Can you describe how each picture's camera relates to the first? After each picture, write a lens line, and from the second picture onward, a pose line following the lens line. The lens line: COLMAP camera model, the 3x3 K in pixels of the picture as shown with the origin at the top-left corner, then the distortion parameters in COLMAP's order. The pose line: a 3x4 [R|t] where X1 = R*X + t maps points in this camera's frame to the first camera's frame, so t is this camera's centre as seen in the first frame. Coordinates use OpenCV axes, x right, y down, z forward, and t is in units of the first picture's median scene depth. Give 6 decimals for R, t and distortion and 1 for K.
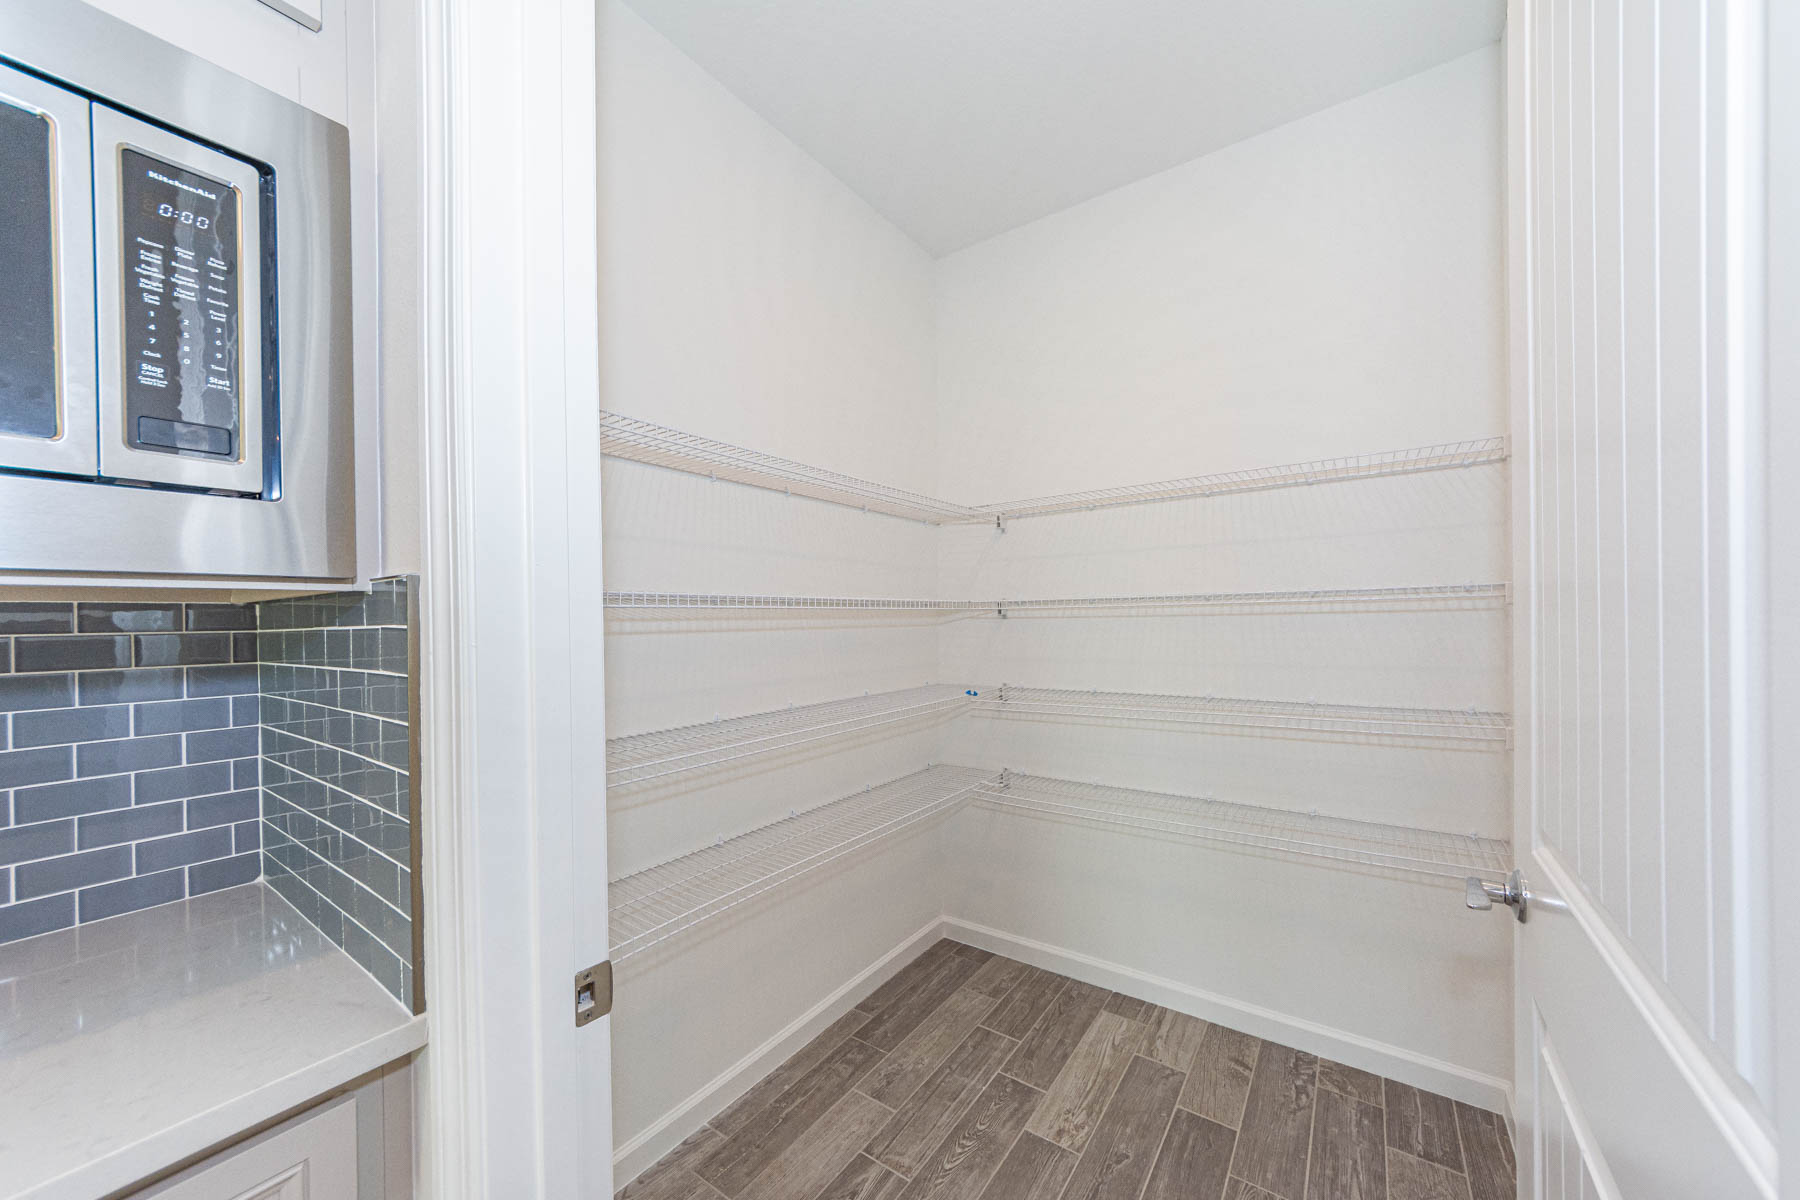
lens RADIAL K [[639.1, 0, 895.8], [0, 639.1, 617.7], [0, 0, 1]] dist [0.000630, -0.001554]
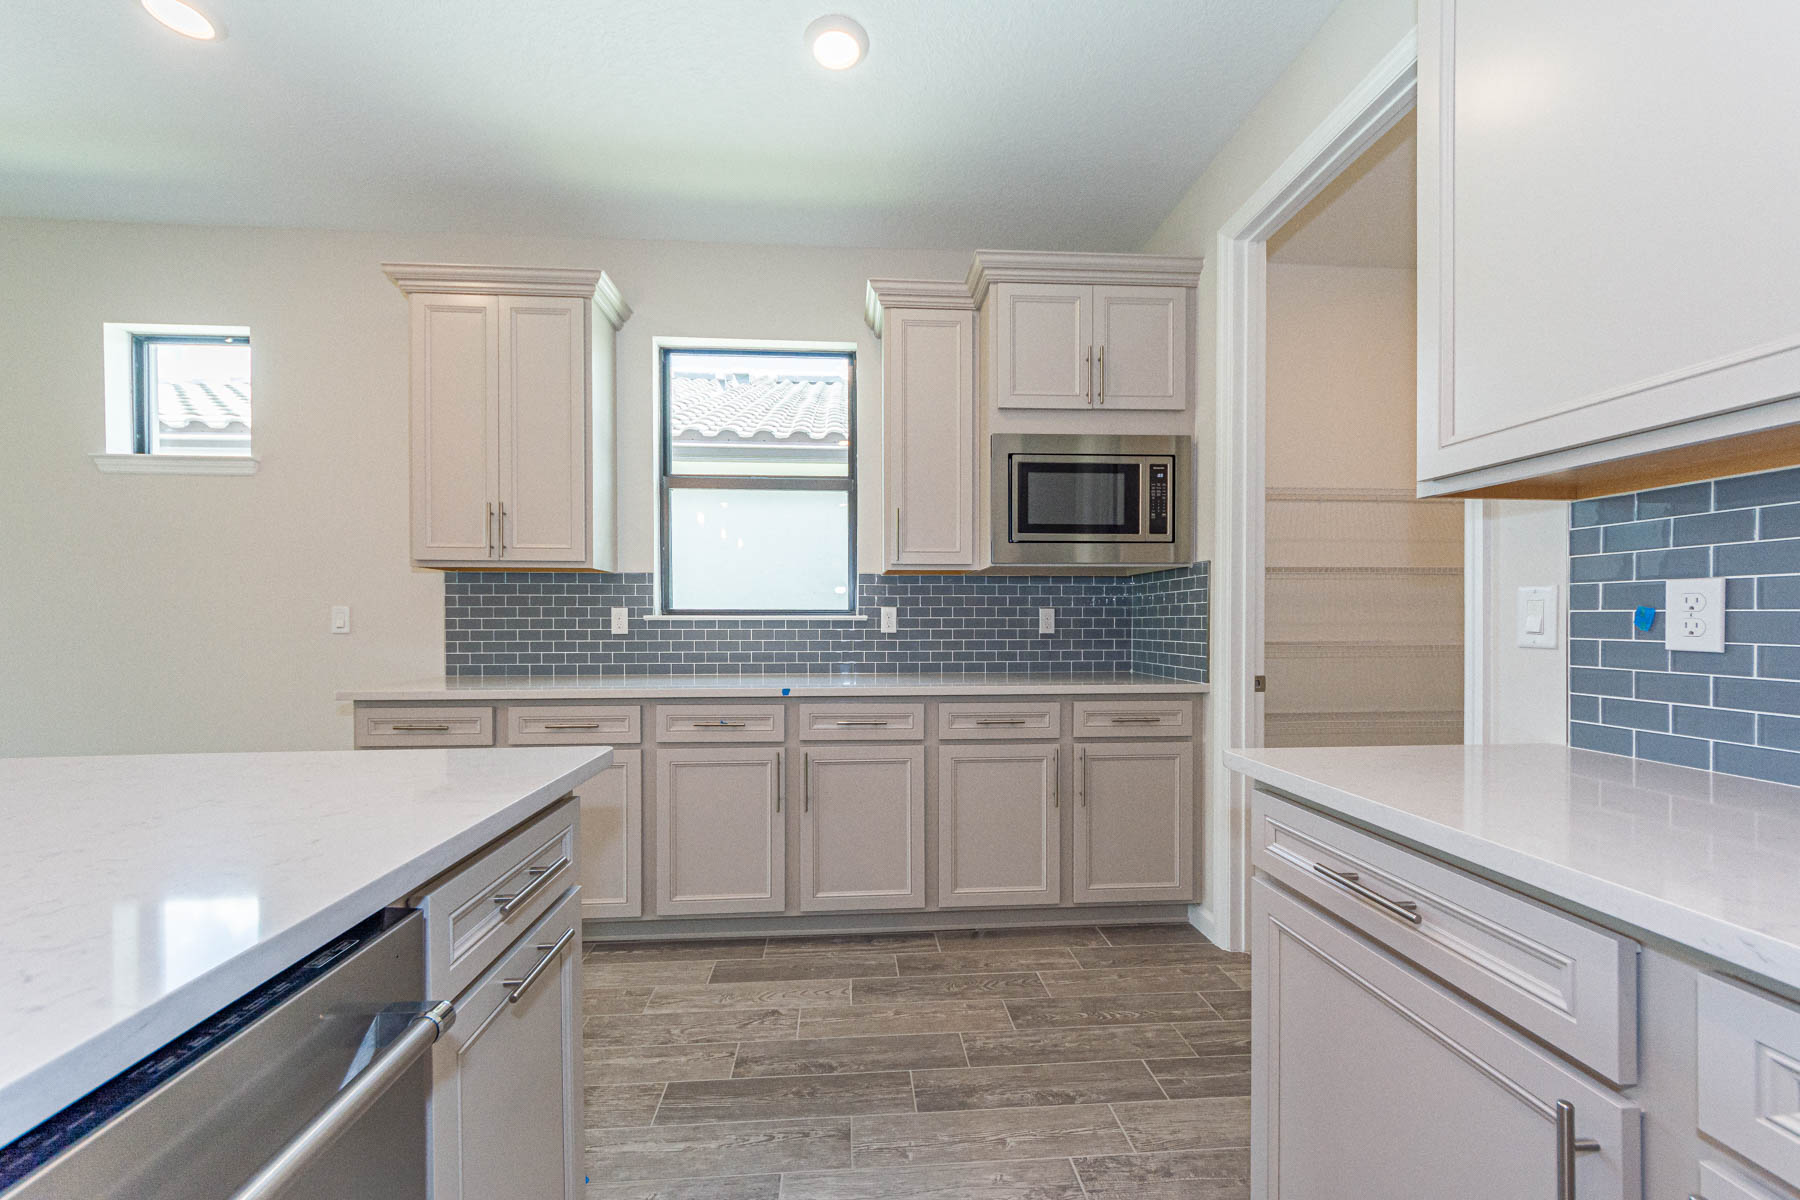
lens RADIAL K [[699.1, 0, 879.4], [0, 699.1, 614.4], [0, 0, 1]] dist [0.002557, -0.000070]
pose [[0.627169, 0.012356, -0.778785, 1.128515], [-0.011169, 0.999914, 0.006870, 0.225392], [0.778803, 0.004390, 0.627253, -2.854051]]
